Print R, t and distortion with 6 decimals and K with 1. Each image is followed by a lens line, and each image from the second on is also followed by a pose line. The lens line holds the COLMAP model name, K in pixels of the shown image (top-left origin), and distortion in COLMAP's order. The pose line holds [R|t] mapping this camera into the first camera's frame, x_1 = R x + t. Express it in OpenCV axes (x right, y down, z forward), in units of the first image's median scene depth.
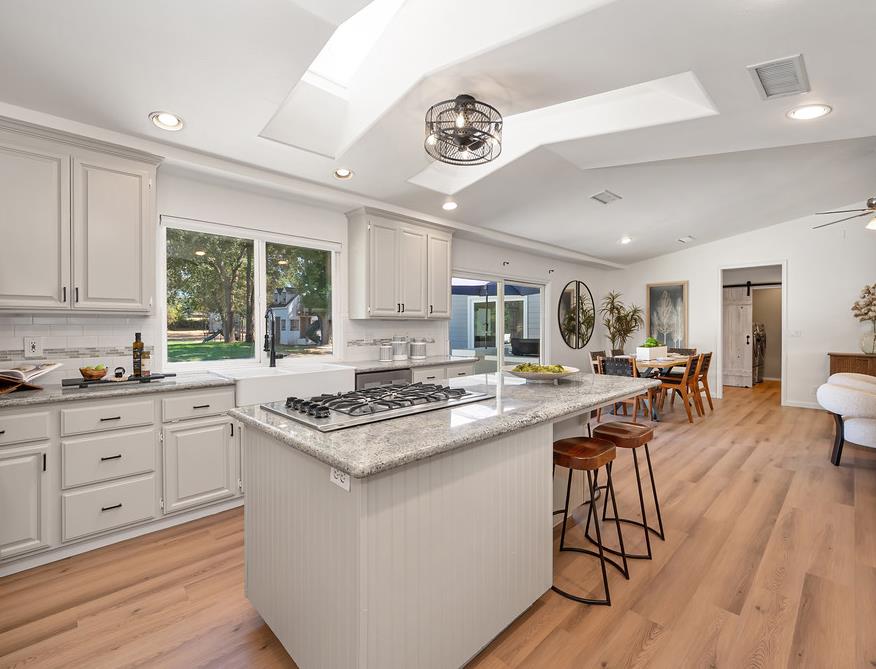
lens RADIAL K [[401.0, 0, 464.2], [0, 401.0, 328.2], [0, 0, 1]] dist [-0.003428, -0.000713]
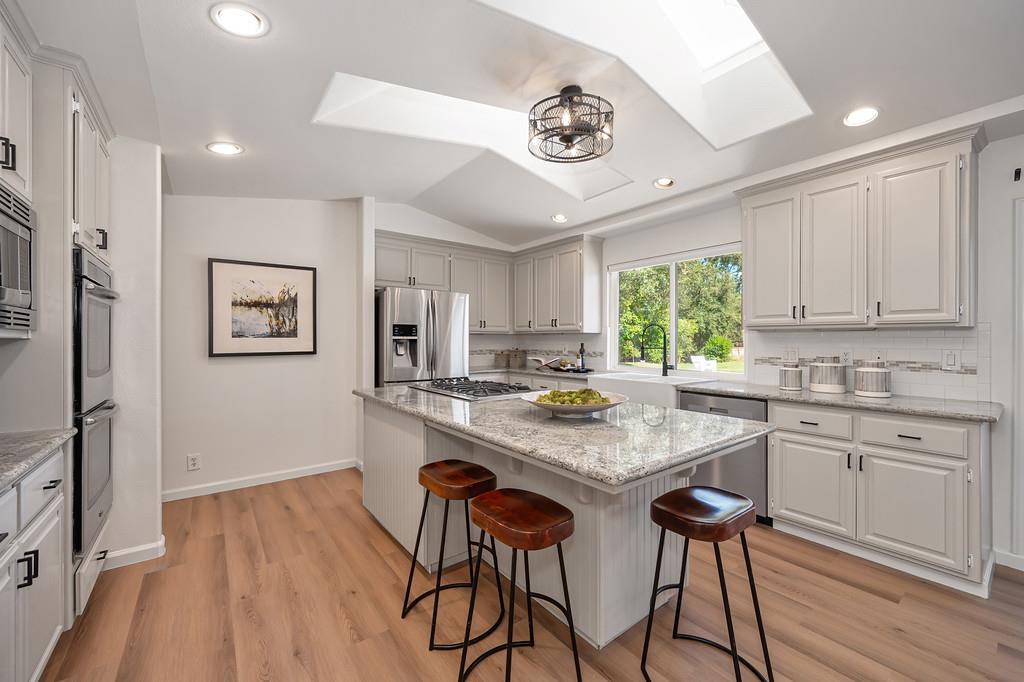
lens RADIAL K [[405.7, 0, 508.6], [0, 405.7, 340.8], [0, 0, 1]] dist [0.014675, -0.000040]
pose [[-0.153889, 0.005120, -0.988075, 2.660872], [-0.004929, 0.999970, 0.005949, -0.019263], [0.988076, 0.005786, -0.153860, 2.827421]]
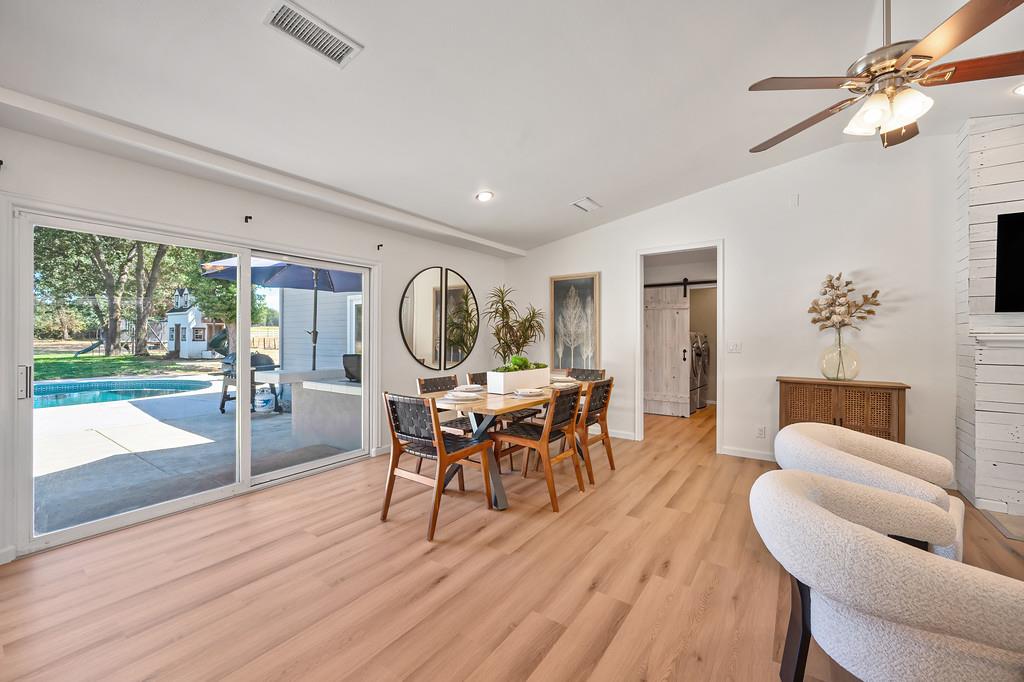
lens RADIAL K [[407.1, 0, 515.8], [0, 407.1, 336.0], [0, 0, 1]] dist [0.000984, 0.000009]
pose [[0.986501, 0.004069, 0.163704, 0.279253], [-0.002860, 0.999967, -0.007622, -0.000325], [-0.163729, 0.007051, 0.986480, 0.302790]]
